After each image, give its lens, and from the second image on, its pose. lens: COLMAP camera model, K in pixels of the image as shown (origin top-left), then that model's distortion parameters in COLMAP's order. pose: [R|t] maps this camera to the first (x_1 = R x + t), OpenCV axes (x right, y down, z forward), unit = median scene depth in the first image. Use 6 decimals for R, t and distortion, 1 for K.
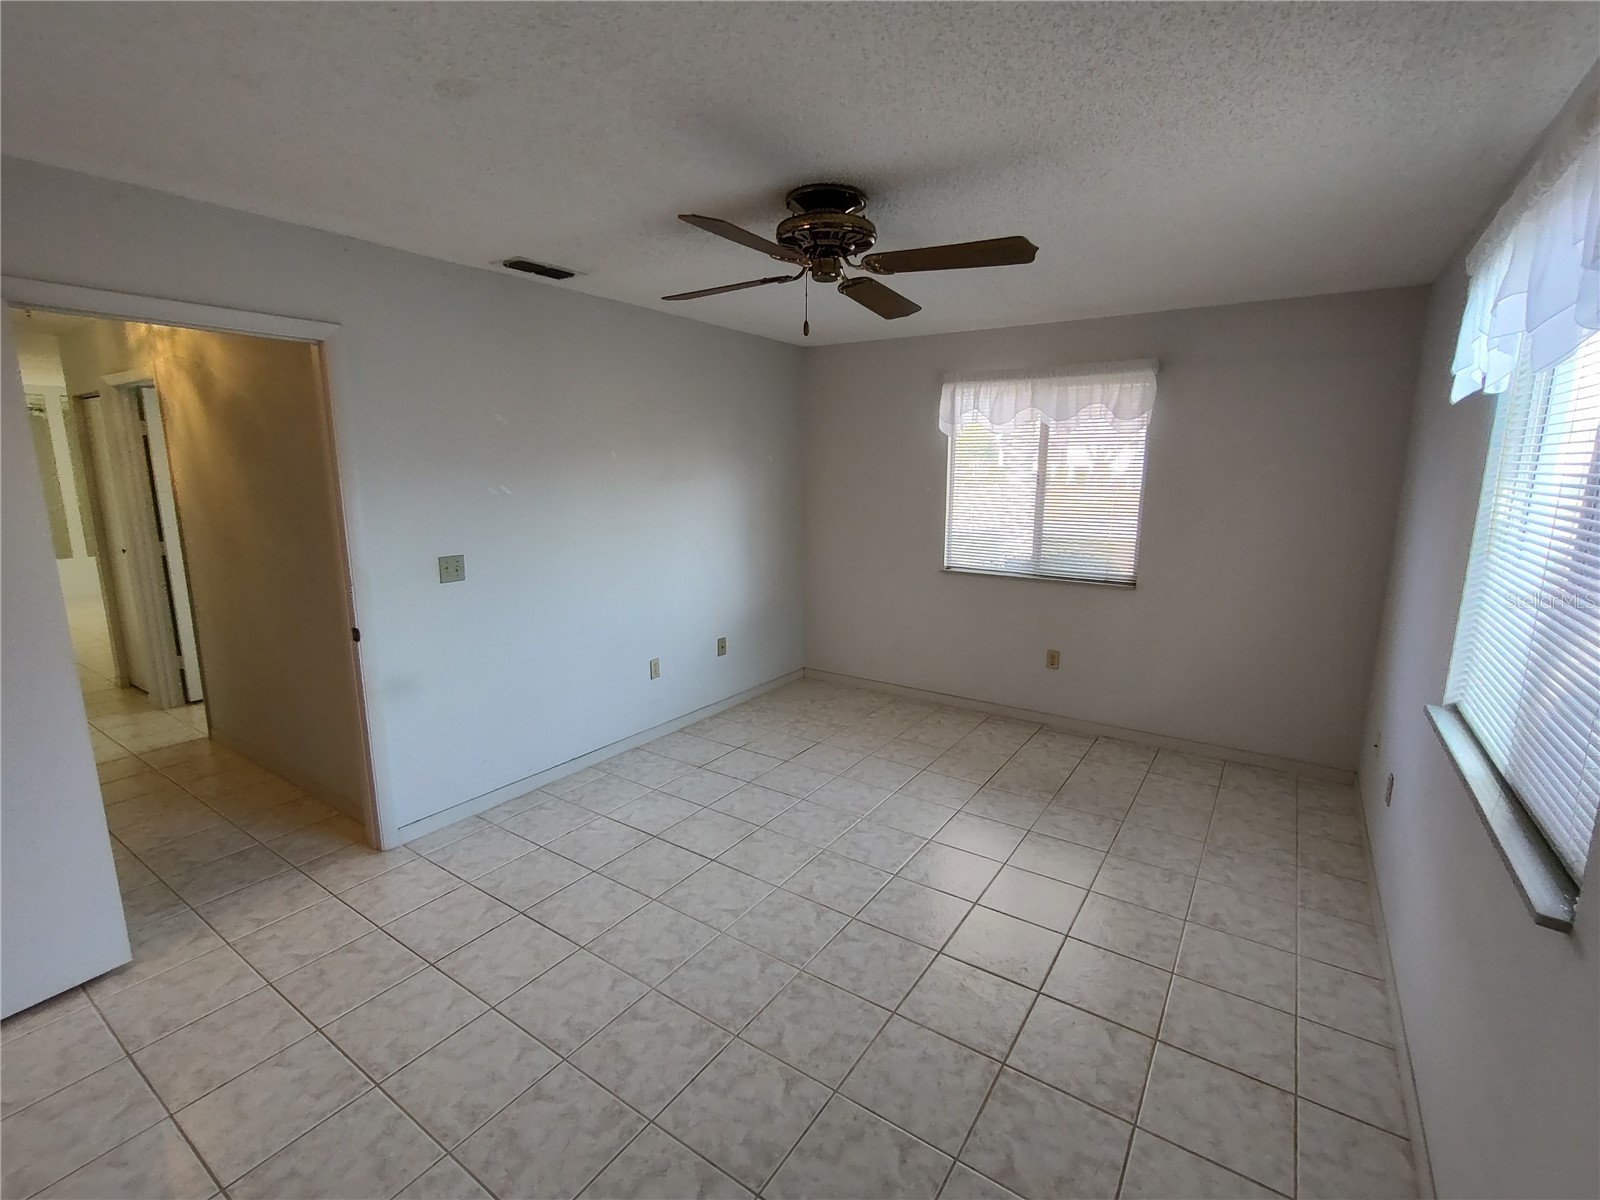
lens RADIAL K [[727.0, 0, 803.4], [0, 727.0, 594.1], [0, 0, 1]] dist [-0.003034, -0.000201]
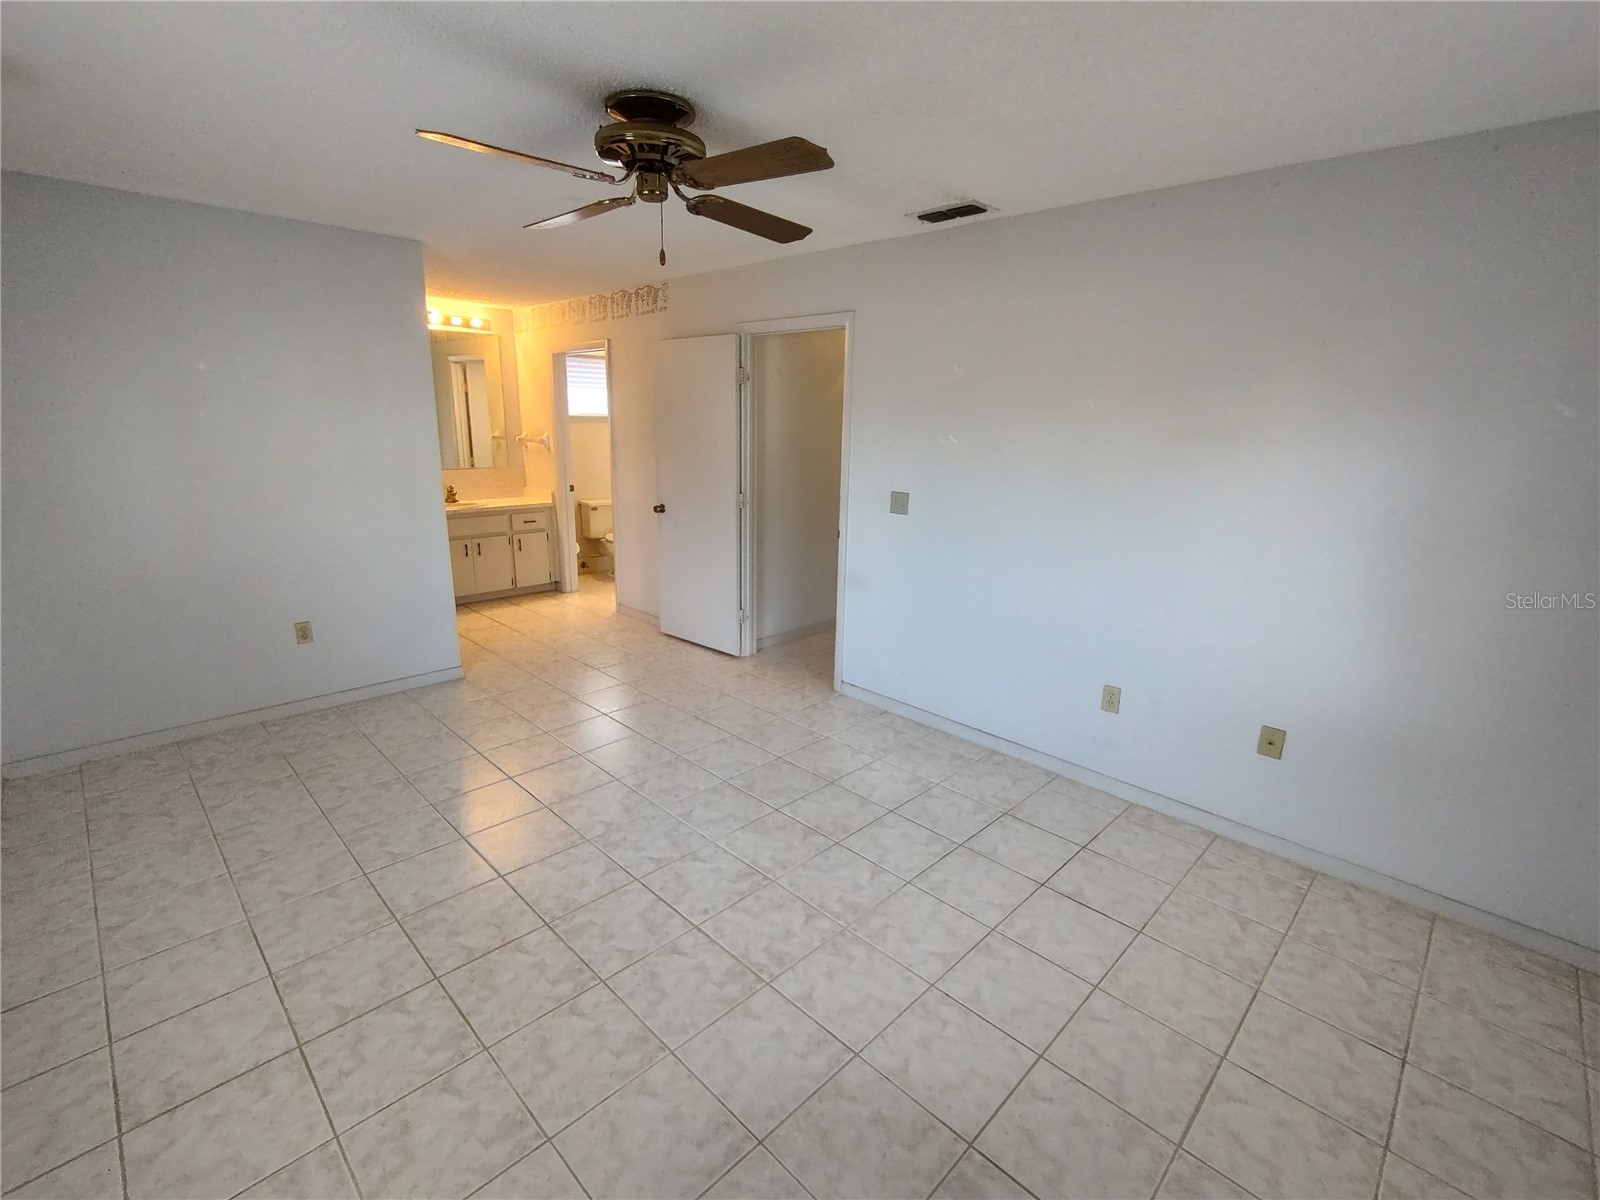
lens RADIAL K [[732.8, 0, 798.6], [0, 732.8, 593.0], [0, 0, 1]] dist [-0.000628, 0.000421]
pose [[-0.187732, 0.221408, -0.956941, 0.734716], [-0.196441, 0.946116, 0.257441, -0.173472], [0.962376, 0.236312, -0.134122, 1.047437]]
